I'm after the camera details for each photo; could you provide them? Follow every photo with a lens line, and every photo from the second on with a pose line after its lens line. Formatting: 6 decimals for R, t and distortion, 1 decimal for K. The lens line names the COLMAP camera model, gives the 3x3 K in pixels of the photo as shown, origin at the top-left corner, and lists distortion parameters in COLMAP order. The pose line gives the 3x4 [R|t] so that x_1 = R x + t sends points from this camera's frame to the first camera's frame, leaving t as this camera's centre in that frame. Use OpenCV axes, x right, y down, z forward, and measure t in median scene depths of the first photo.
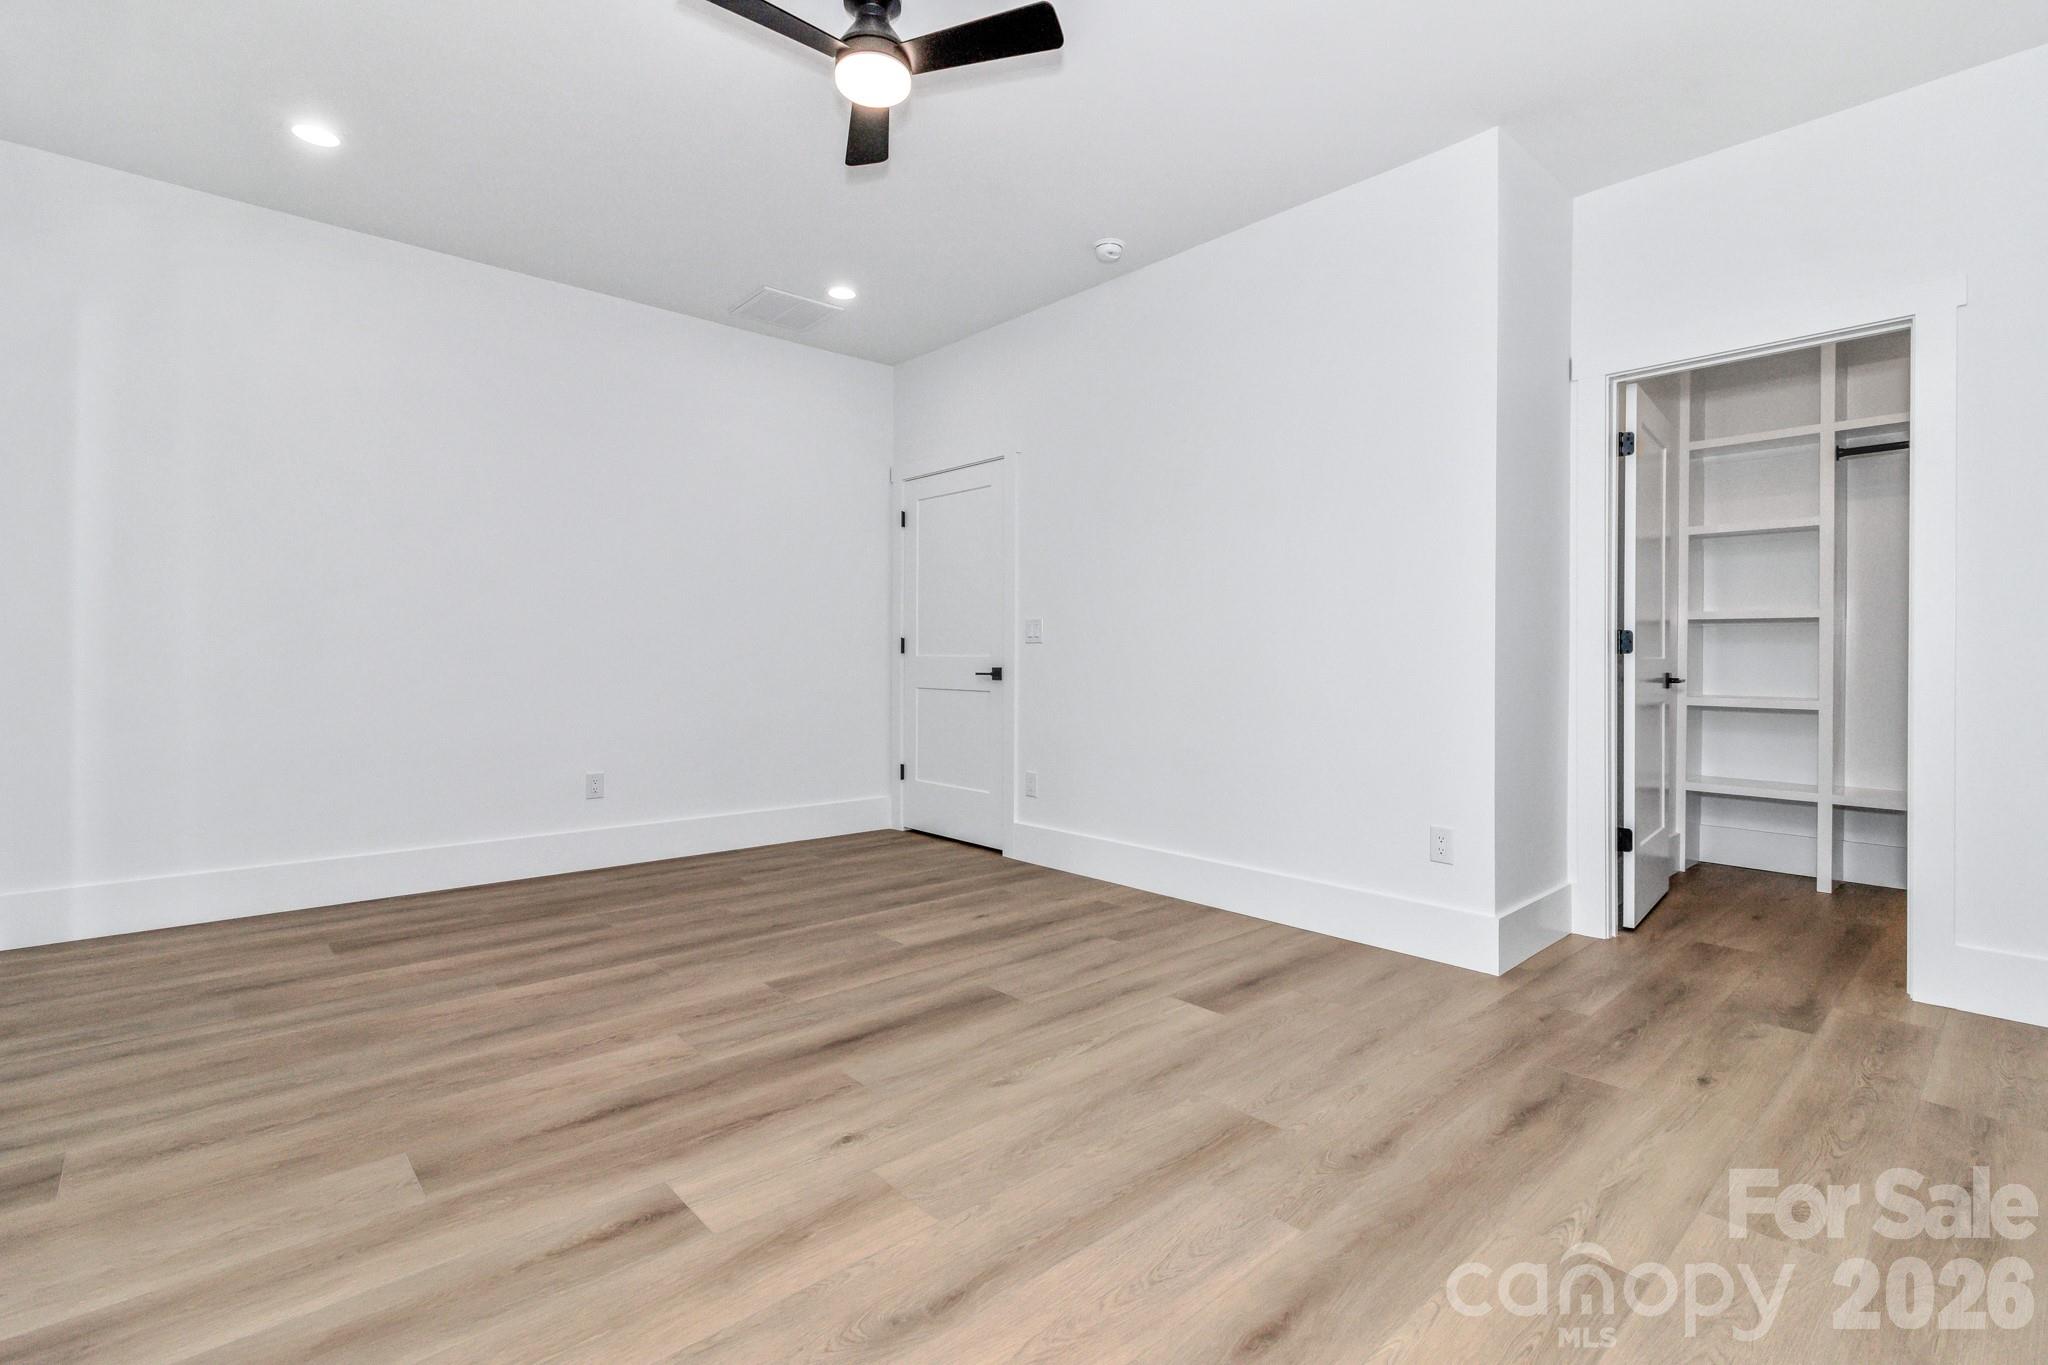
lens RADIAL K [[943.1, 0, 1031.1], [0, 943.1, 658.2], [0, 0, 1]] dist [0.000773, -0.000340]
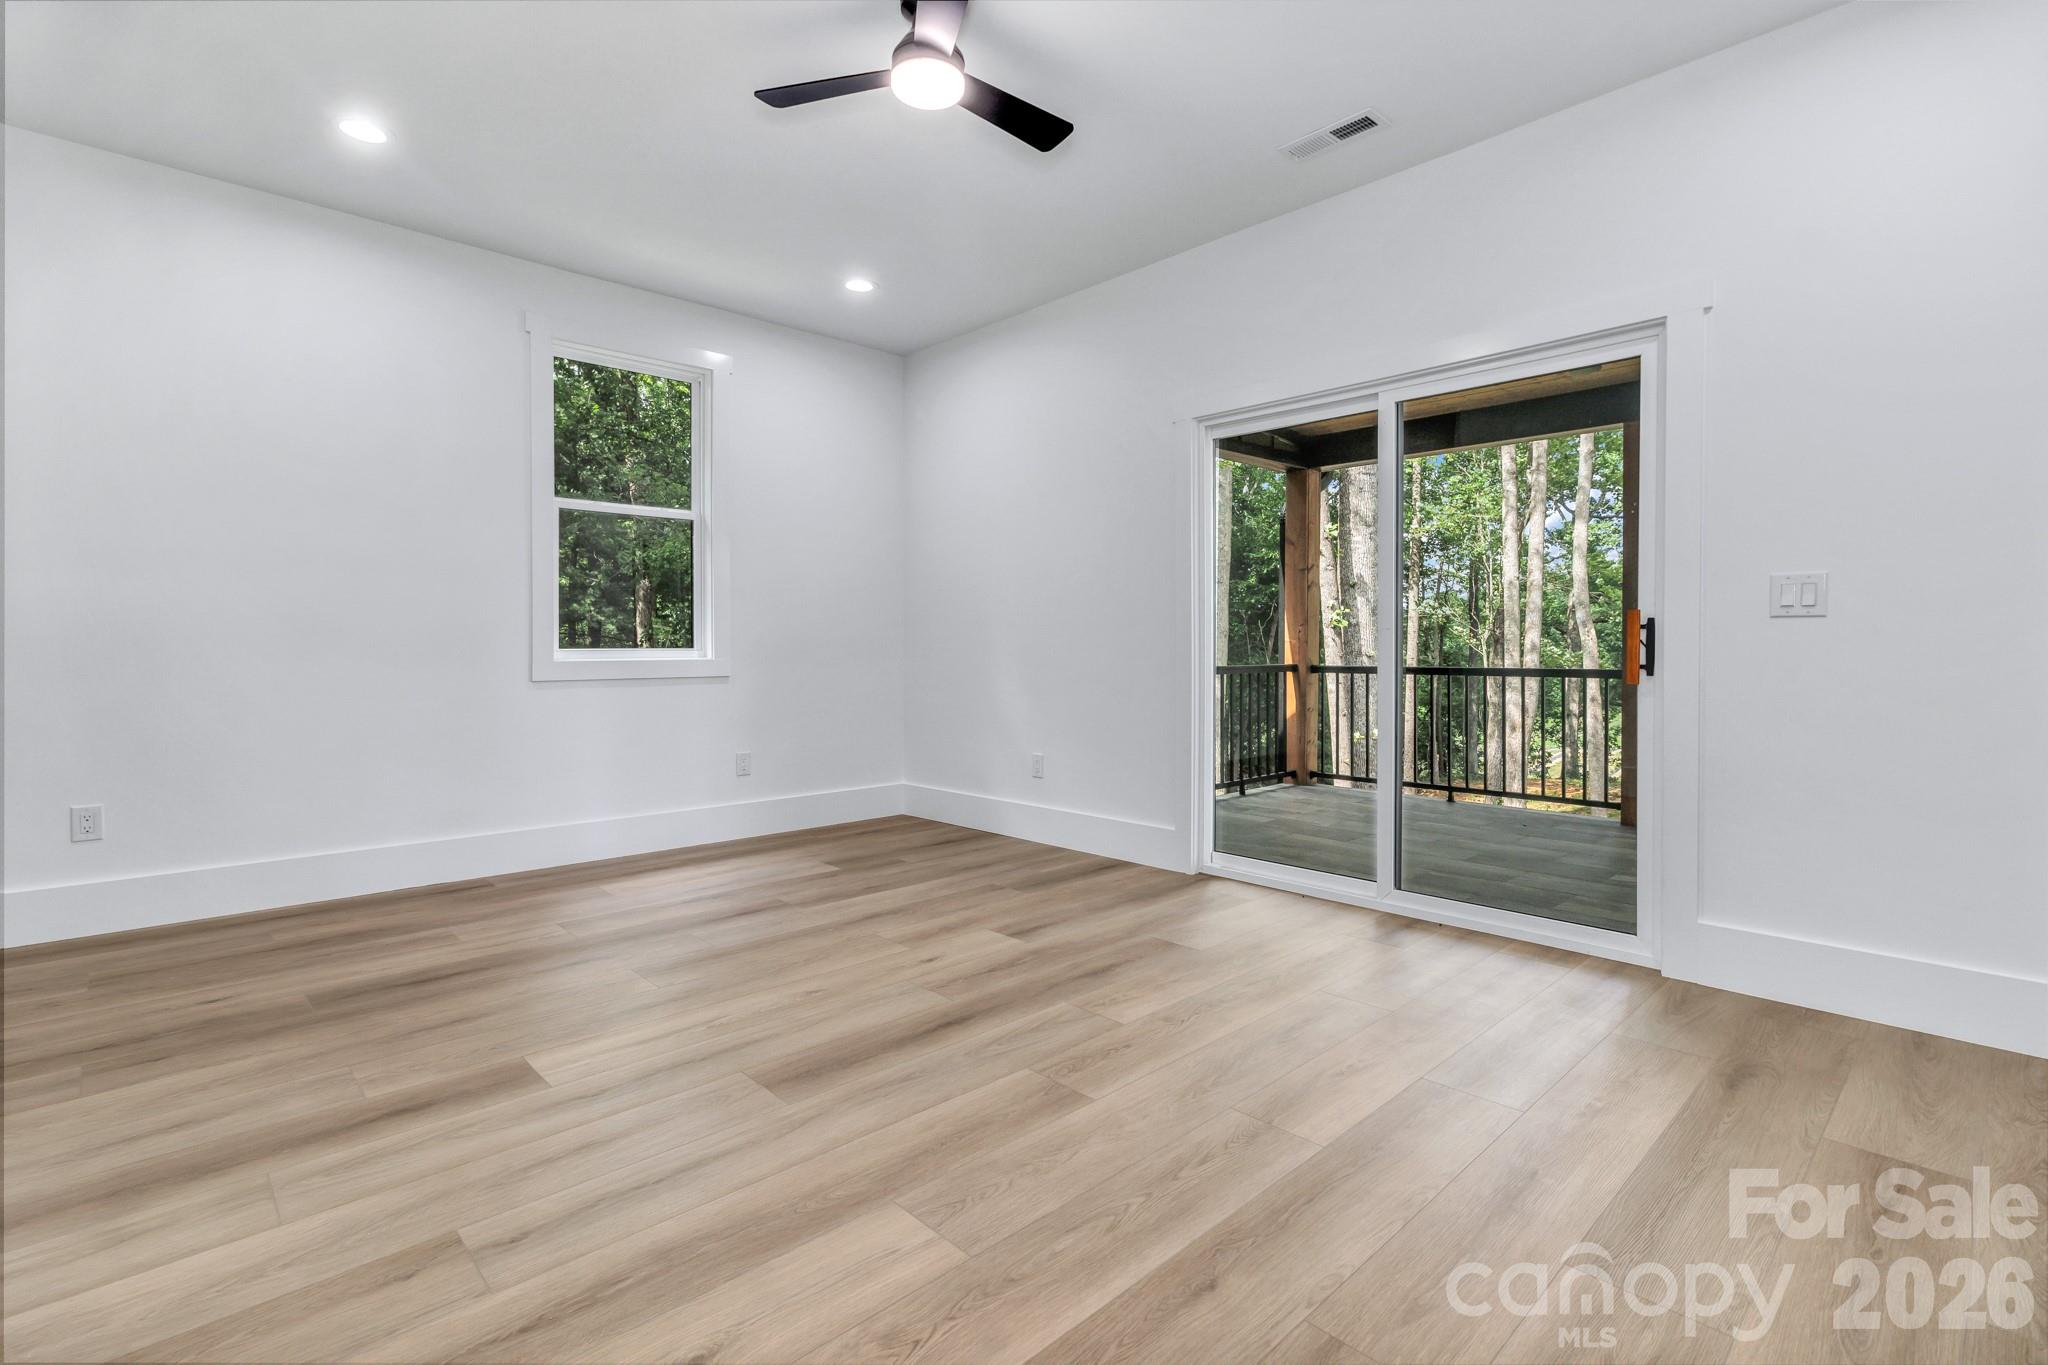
lens RADIAL K [[943.1, 0, 1031.1], [0, 943.1, 658.2], [0, 0, 1]] dist [0.000773, -0.000340]
pose [[-0.999745, -0.005457, -0.021924, -0.275693], [-0.005820, 0.999847, 0.016496, -0.005273], [0.021831, 0.016619, -0.999624, 2.162455]]
